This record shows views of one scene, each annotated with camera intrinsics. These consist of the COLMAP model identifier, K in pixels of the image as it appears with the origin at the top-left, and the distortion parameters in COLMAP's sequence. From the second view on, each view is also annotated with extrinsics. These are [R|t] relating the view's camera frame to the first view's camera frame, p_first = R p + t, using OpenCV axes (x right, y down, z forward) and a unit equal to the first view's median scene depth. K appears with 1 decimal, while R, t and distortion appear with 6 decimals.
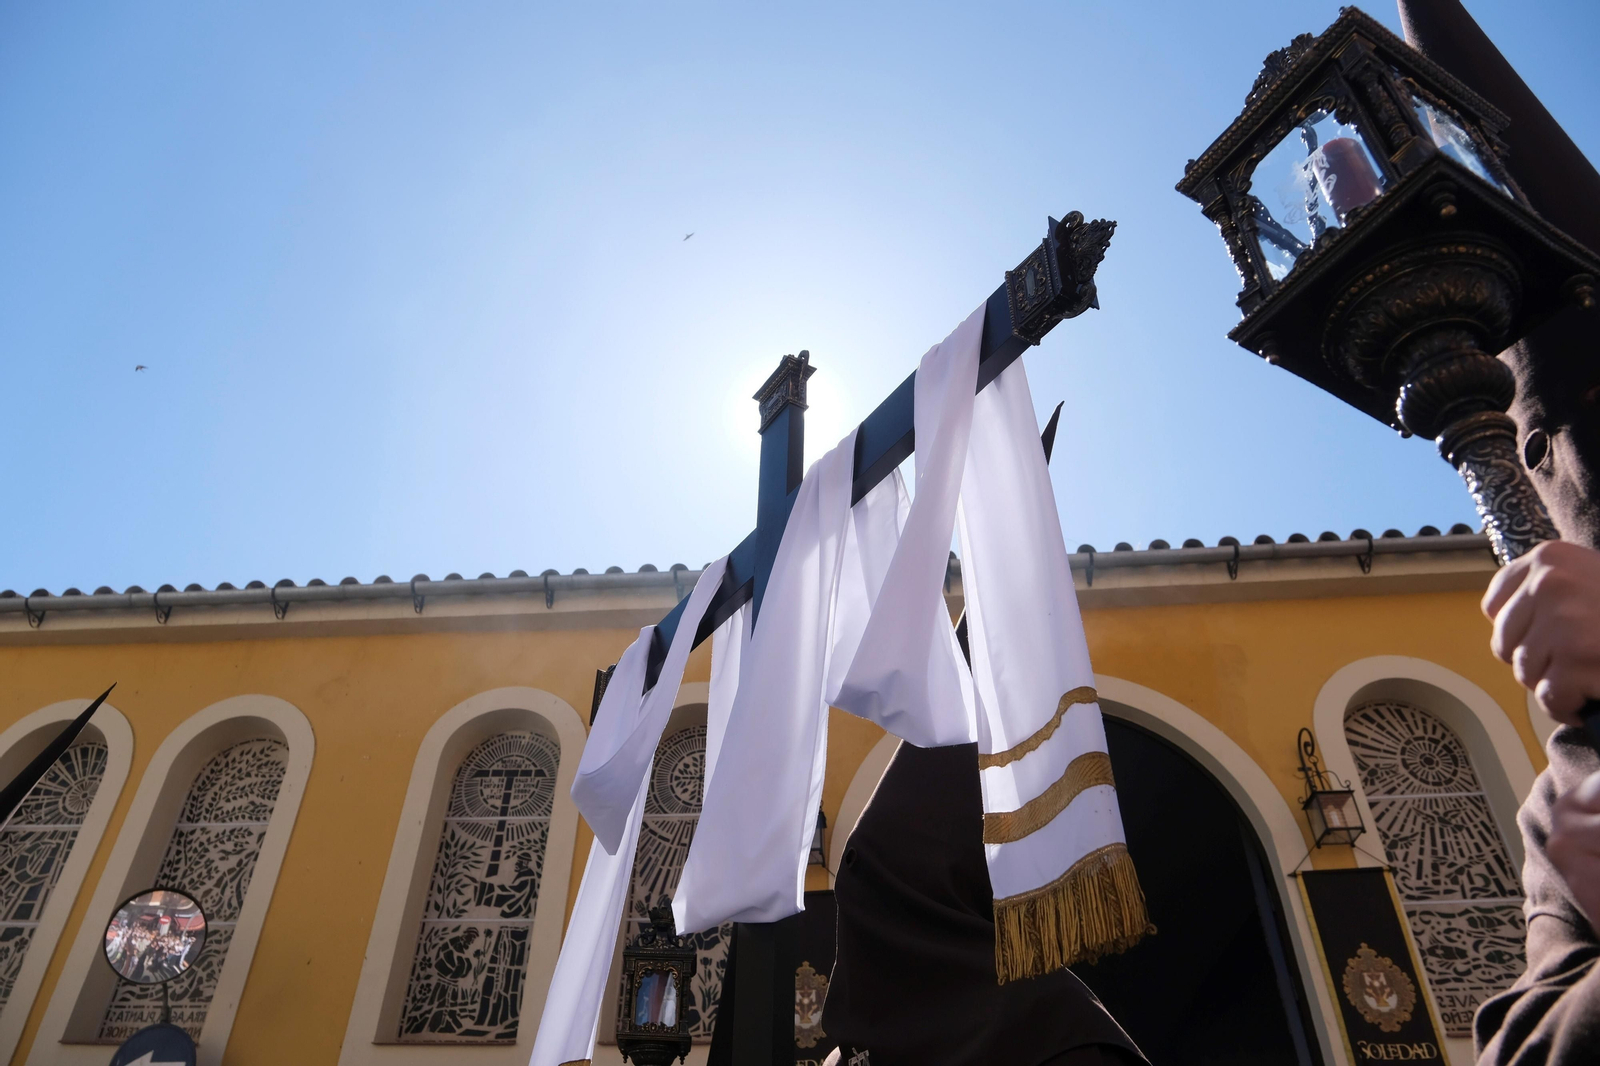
lens RADIAL K [[1089.9, 0, 794.8], [0, 1089.9, 531.5], [0, 0, 1]] dist [-0.006249, -0.004293]
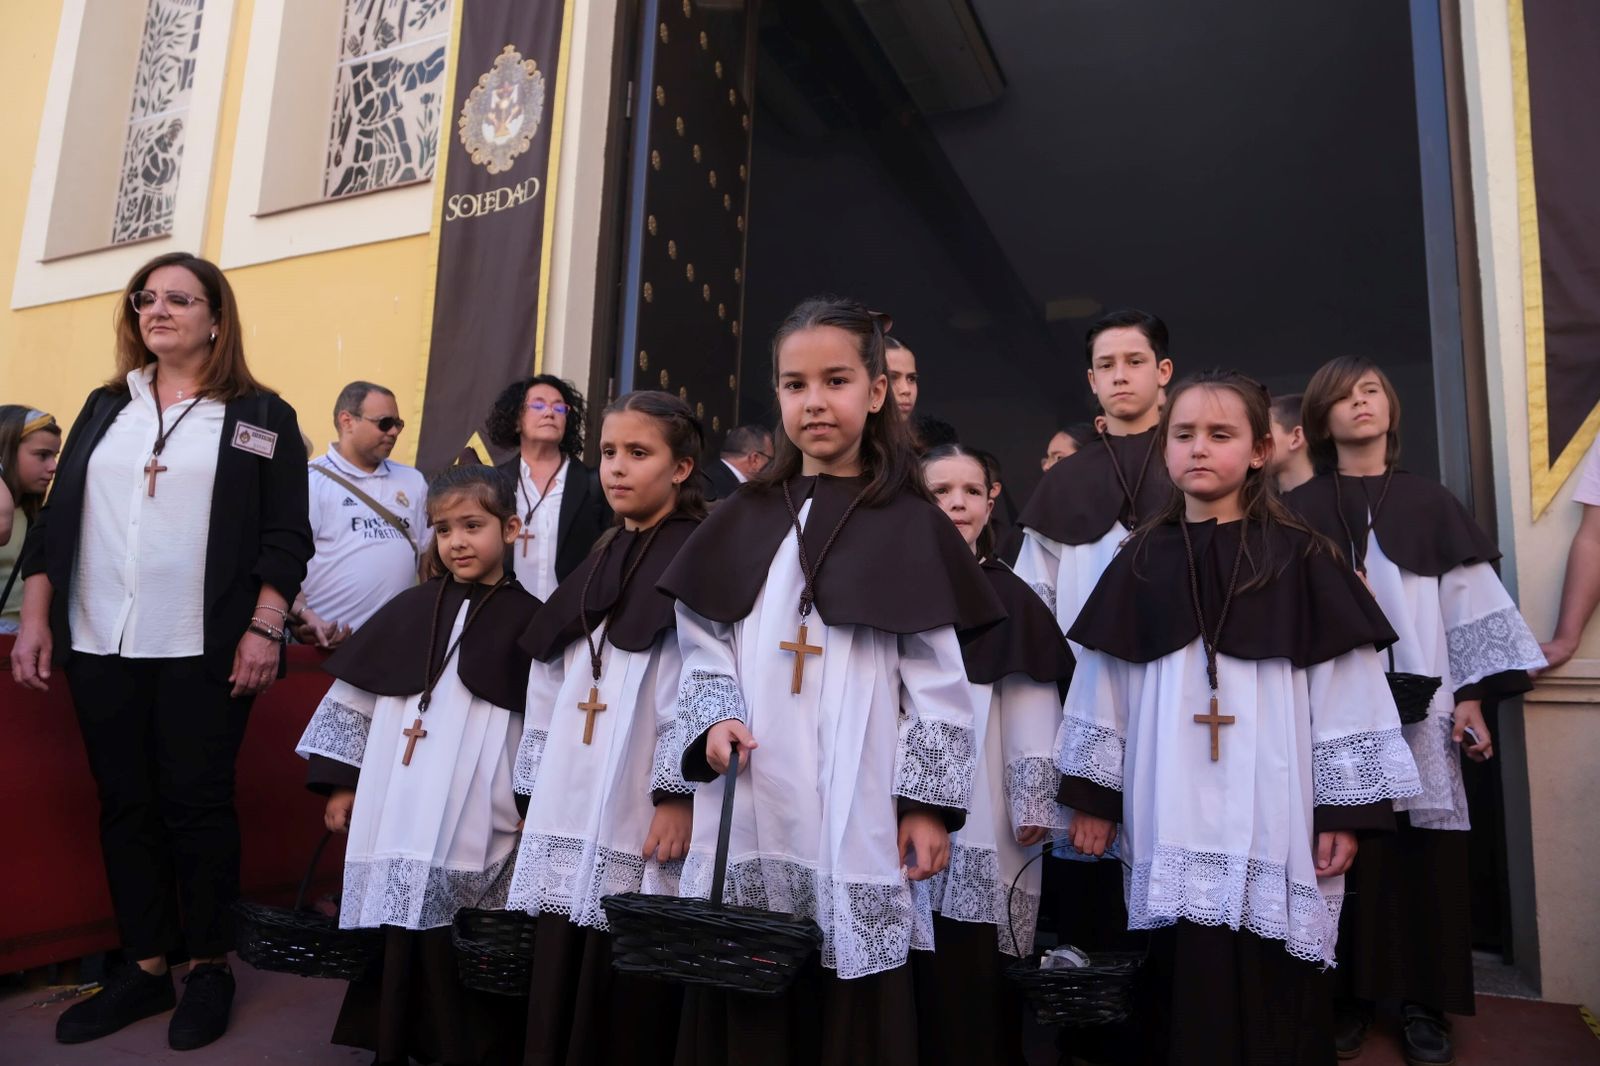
lens RADIAL K [[1089.9, 0, 798.1], [0, 1089.9, 538.8], [0, 0, 1]] dist [-0.006249, -0.004293]
pose [[0.945425, -0.028929, -0.324552, 0.314369], [0.182582, 0.872022, 0.454139, 0.358664], [0.269879, -0.488612, 0.829713, 0.390354]]
